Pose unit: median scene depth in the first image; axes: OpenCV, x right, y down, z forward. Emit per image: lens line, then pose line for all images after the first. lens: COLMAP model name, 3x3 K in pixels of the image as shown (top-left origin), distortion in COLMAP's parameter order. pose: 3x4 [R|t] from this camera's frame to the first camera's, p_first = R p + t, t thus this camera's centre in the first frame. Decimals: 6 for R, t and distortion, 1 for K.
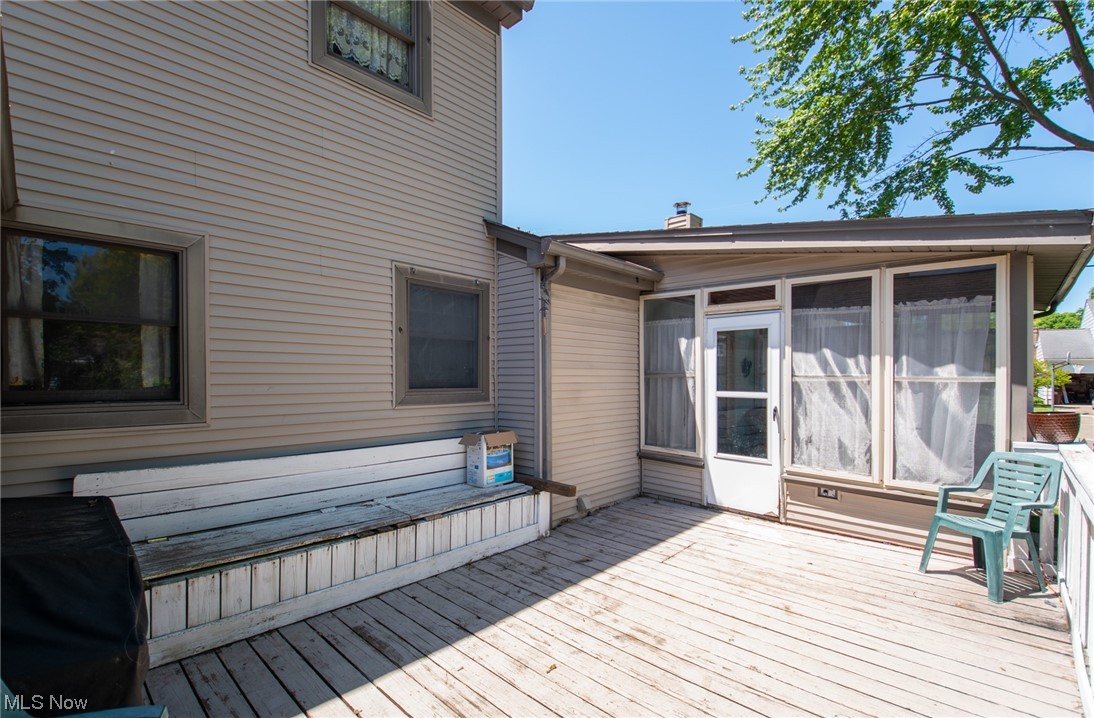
lens RADIAL K [[489.2, 0, 561.1], [0, 489.2, 391.1], [0, 0, 1]] dist [-0.021074, -0.004832]
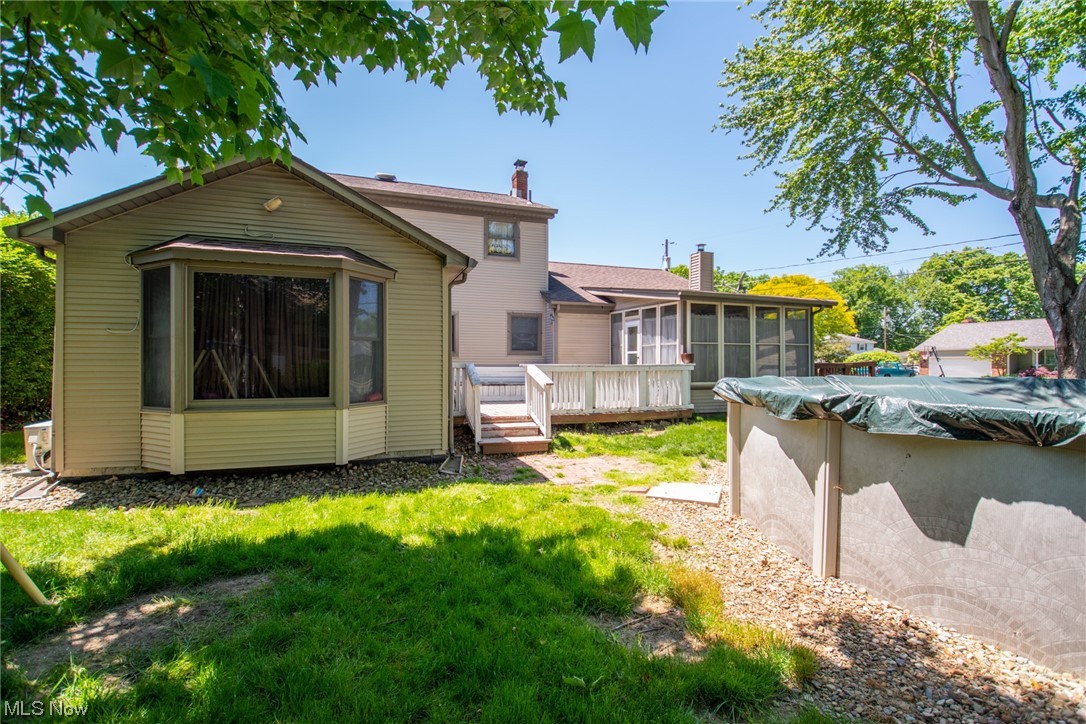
lens RADIAL K [[485.7, 0, 542.2], [0, 485.7, 362.1], [0, 0, 1]] dist [-0.021074, -0.004832]
pose [[0.884561, 0.000024, -0.466425, 1.185388], [-0.013762, 0.999566, -0.026047, 0.135829], [0.466222, 0.029460, 0.884177, -1.509793]]
